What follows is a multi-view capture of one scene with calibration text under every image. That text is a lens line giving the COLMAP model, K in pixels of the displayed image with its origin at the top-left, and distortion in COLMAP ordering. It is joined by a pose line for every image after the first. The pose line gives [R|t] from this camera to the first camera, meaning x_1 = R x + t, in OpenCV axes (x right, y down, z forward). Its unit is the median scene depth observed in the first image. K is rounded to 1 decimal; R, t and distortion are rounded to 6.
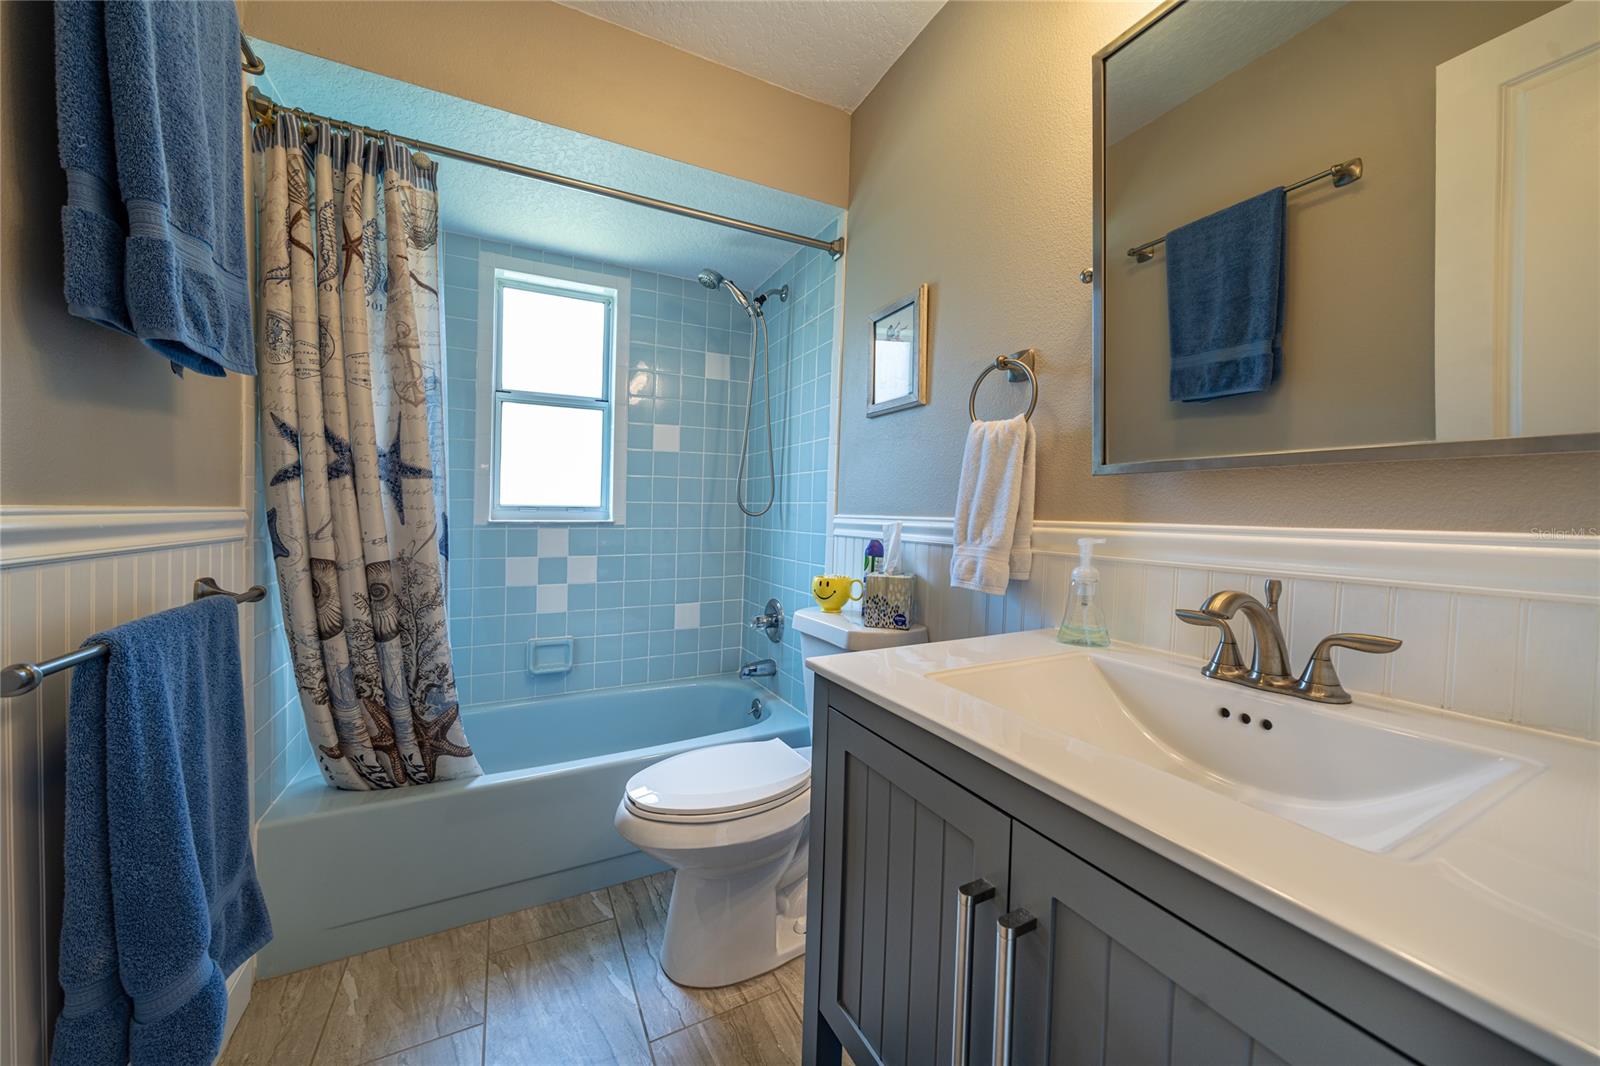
lens RADIAL K [[558.8, 0, 778.8], [0, 558.8, 512.2], [0, 0, 1]] dist [-0.007345, 0.000544]
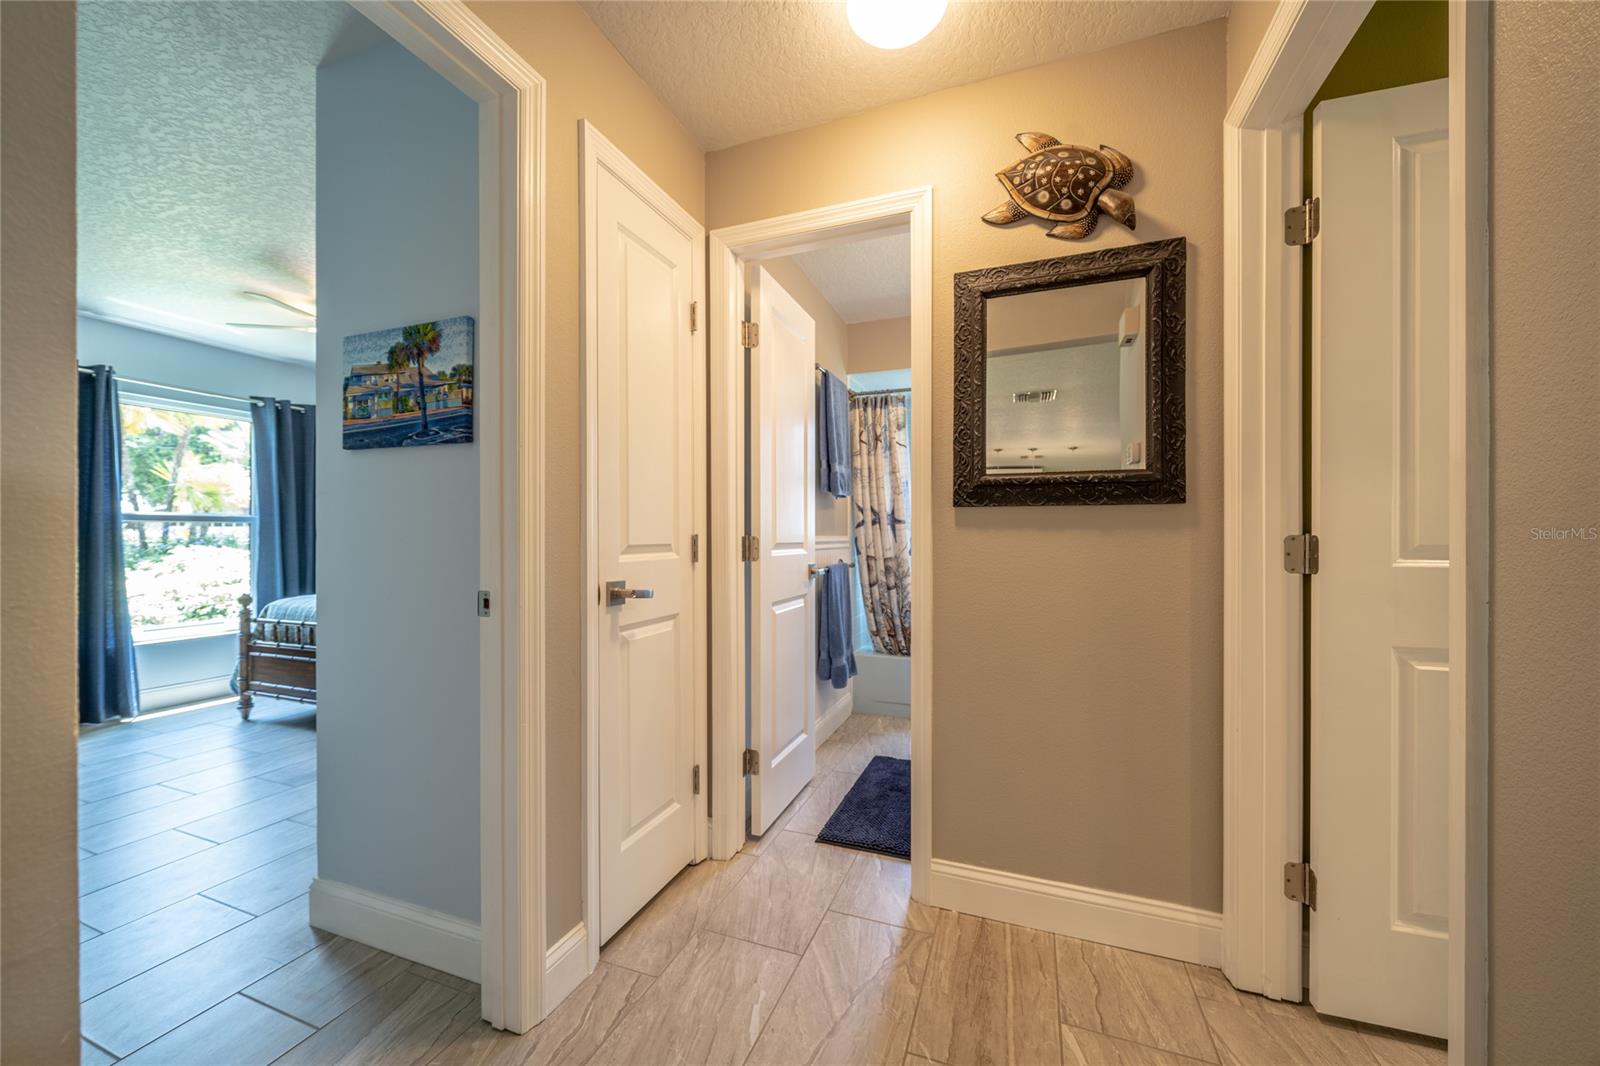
lens RADIAL K [[579.5, 0, 798.1], [0, 579.5, 531.9], [0, 0, 1]] dist [-0.000861, -0.001240]
pose [[0.674143, -0.019791, -0.738336, 0.987774], [0.006226, 0.999758, -0.021113, 0.027076], [0.738575, 0.009636, 0.674103, -1.118091]]
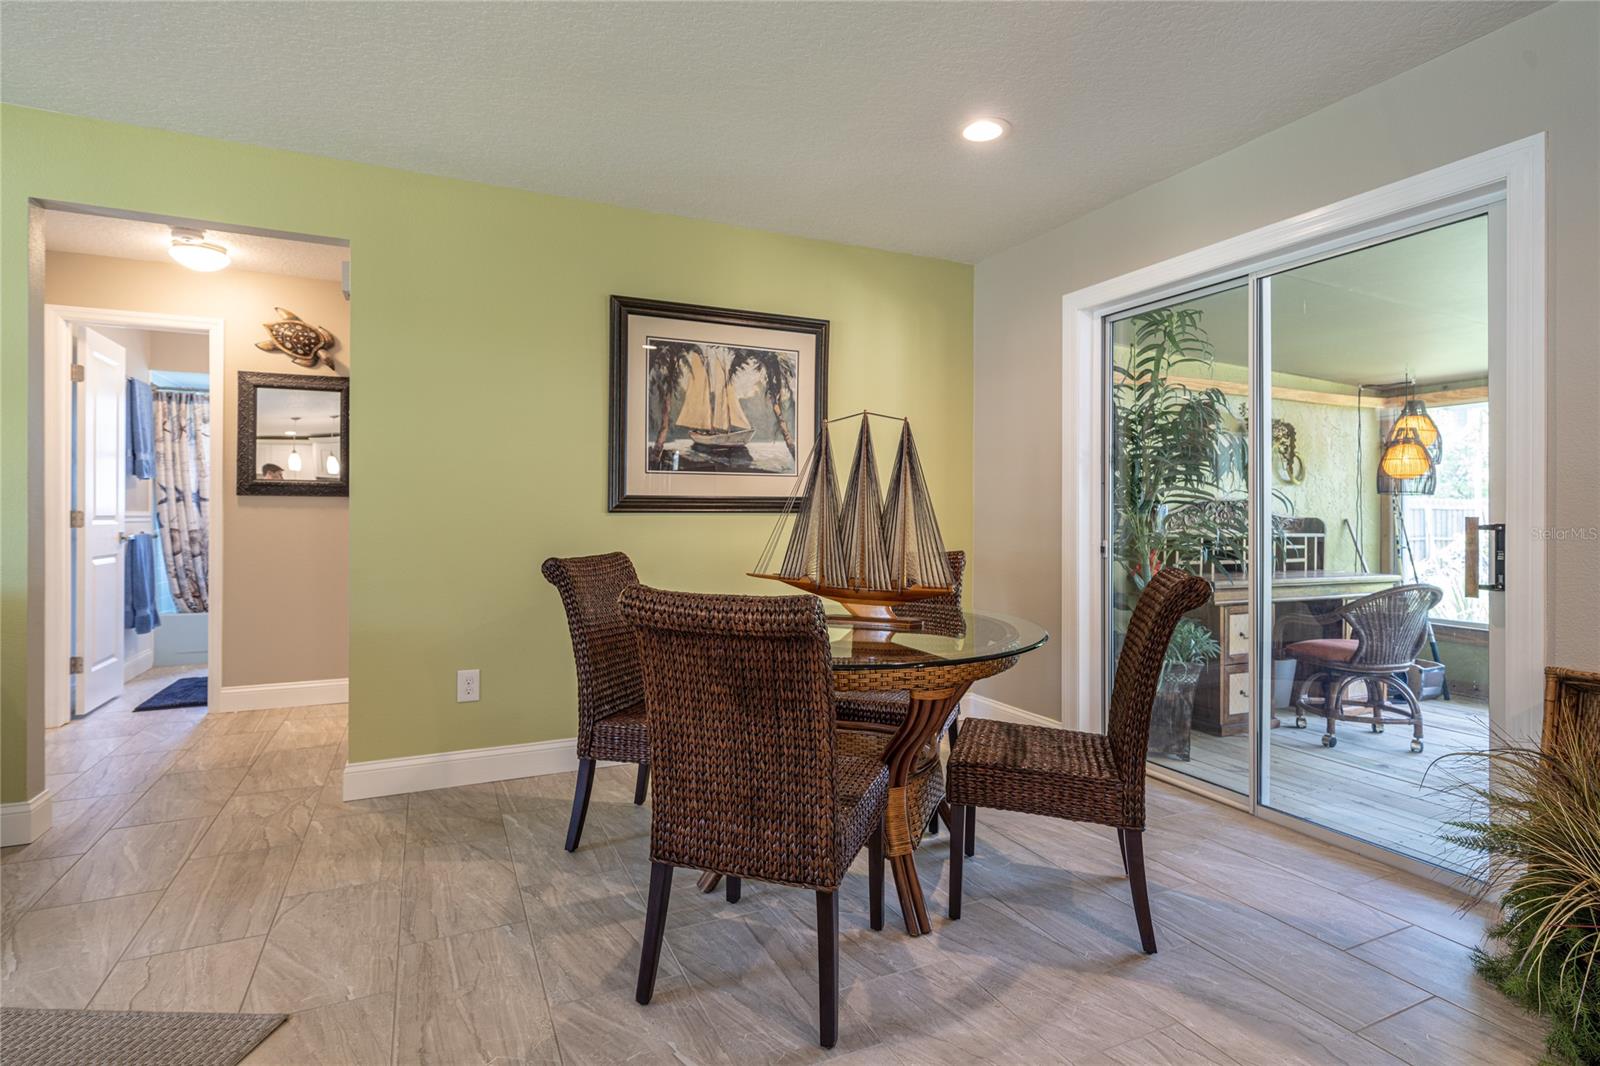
lens RADIAL K [[785.7, 0, 789.0], [0, 785.7, 511.3], [0, 0, 1]] dist [0.000222, -0.000355]
pose [[0.999537, -0.013077, -0.027473, 2.705516], [0.012827, 0.999875, -0.009243, 0.073571], [0.027591, 0.008886, 0.999580, -3.258426]]
